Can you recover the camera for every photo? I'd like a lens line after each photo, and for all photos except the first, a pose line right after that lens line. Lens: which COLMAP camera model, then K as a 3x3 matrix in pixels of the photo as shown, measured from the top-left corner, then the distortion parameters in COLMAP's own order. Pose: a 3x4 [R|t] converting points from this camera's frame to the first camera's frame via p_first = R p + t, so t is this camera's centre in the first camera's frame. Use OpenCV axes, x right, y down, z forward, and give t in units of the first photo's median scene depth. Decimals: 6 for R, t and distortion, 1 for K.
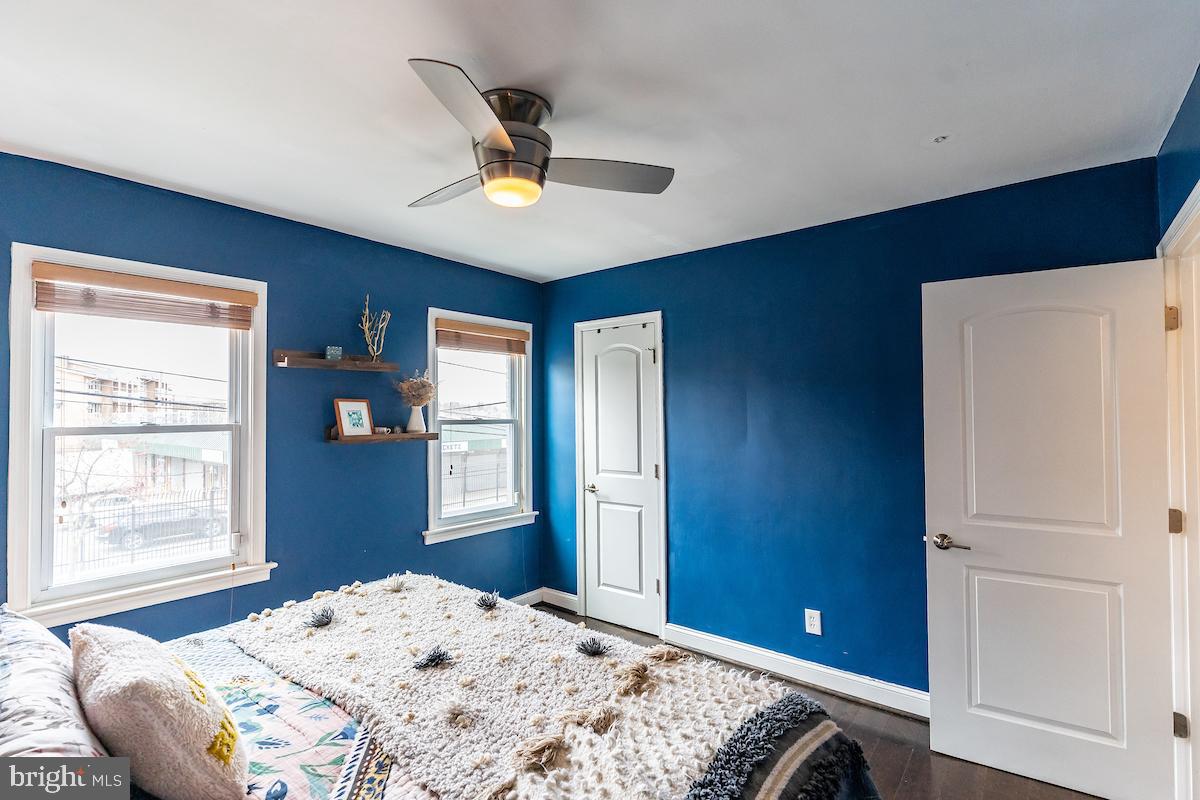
lens RADIAL K [[565.9, 0, 594.3], [0, 565.9, 405.0], [0, 0, 1]] dist [0.020005, -0.000063]
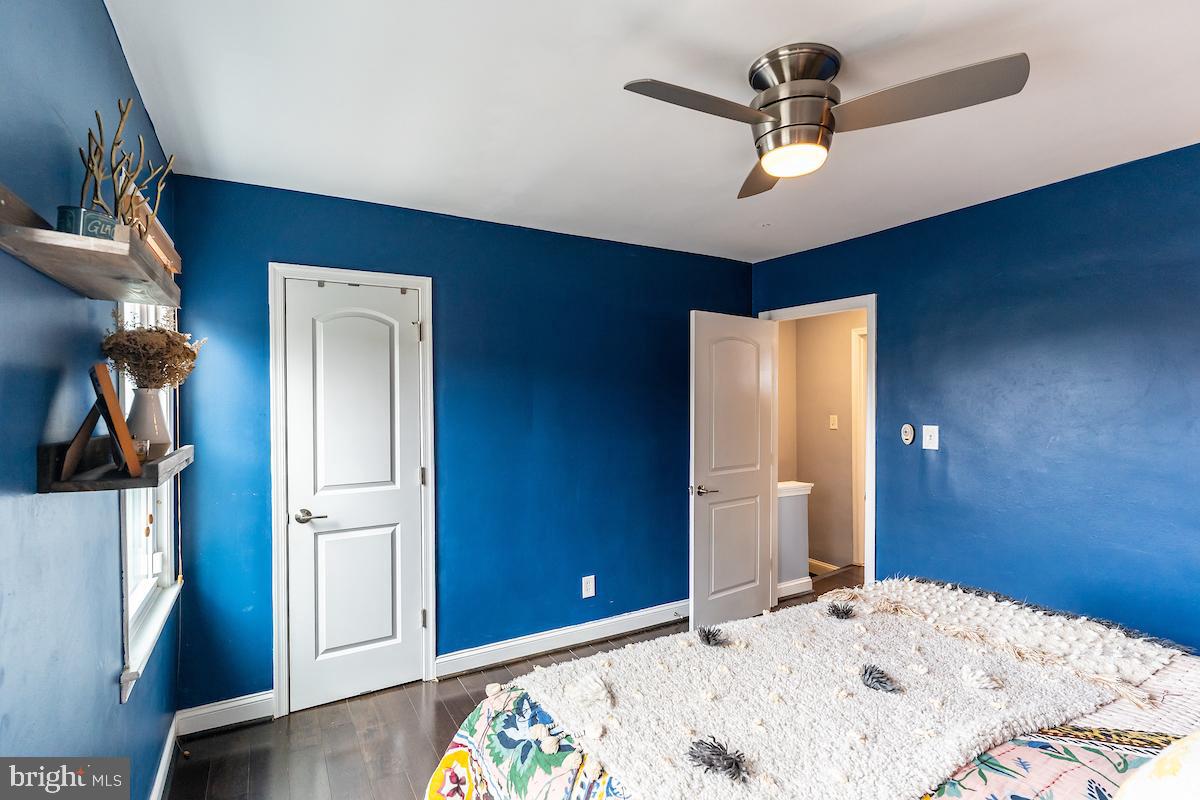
lens RADIAL K [[570.1, 0, 596.9], [0, 570.1, 399.4], [0, 0, 1]] dist [0.000299, -0.000595]
pose [[0.365411, 0.002586, 0.930843, -0.621153], [-0.009512, 0.999954, 0.000956, 0.006033], [-0.930798, -0.009204, 0.365418, 0.532928]]
